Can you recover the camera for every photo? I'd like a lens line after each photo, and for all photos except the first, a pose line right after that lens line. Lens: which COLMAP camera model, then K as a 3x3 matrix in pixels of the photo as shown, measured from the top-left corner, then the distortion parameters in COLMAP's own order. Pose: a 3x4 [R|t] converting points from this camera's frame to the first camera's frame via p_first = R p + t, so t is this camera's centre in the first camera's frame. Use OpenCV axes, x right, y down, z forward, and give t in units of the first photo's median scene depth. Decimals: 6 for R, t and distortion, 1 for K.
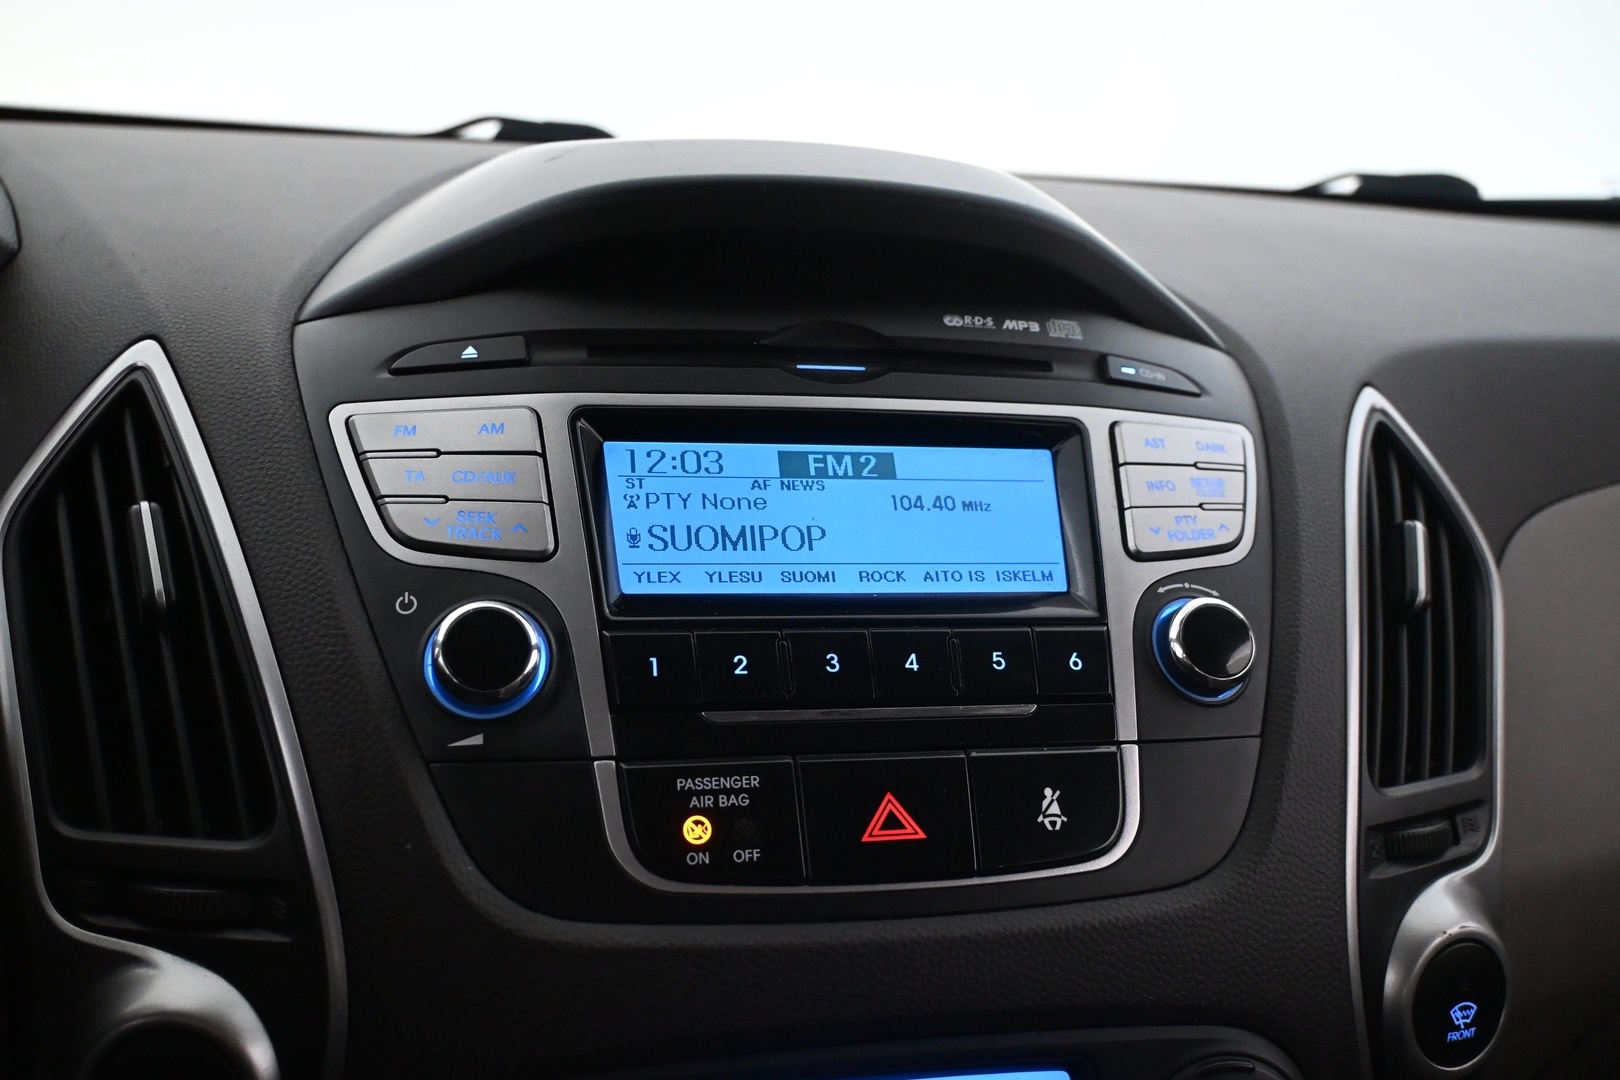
lens RADIAL K [[1529.5, 0, 811.2], [0, 1529.5, 540.1], [0, 0, 1]] dist [-0.020199, 0.000000]
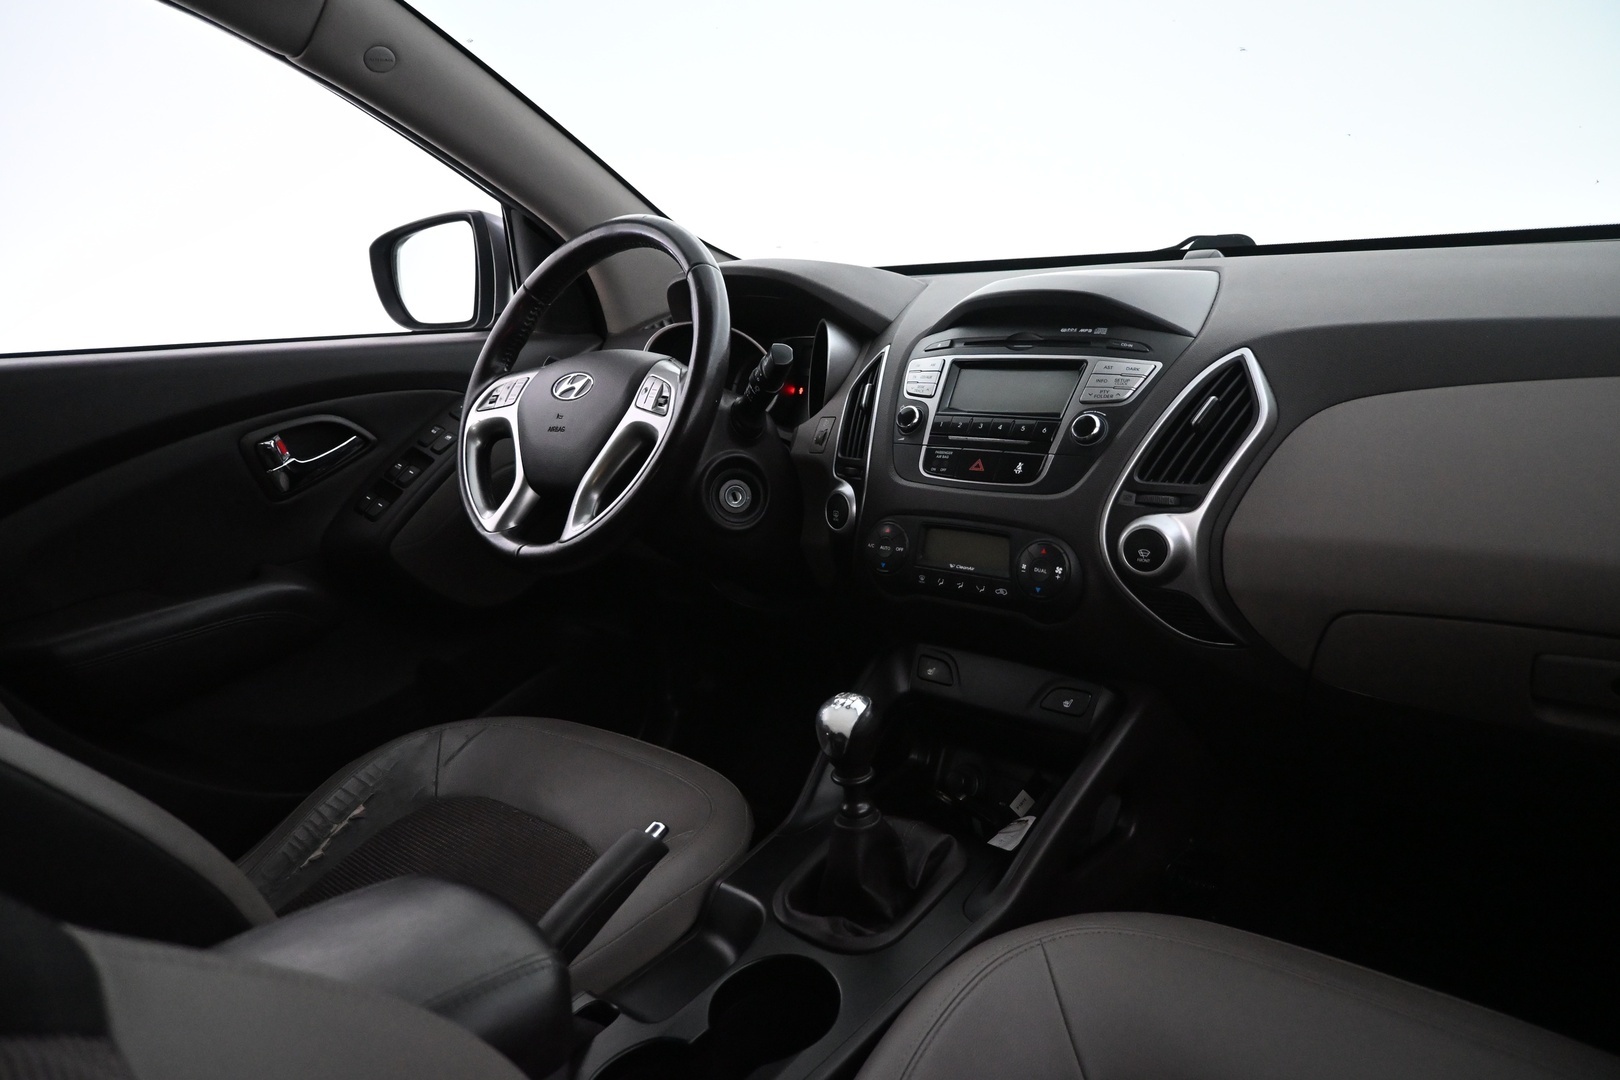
lens RADIAL K [[1122.8, 0, 802.4], [0, 1122.8, 537.0], [0, 0, 1]] dist [-0.036389, -0.000012]
pose [[0.571037, 0.105596, -0.814104, 2.015594], [-0.076160, 0.994230, 0.075539, 0.176545], [0.817384, 0.018867, 0.575785, -0.916442]]
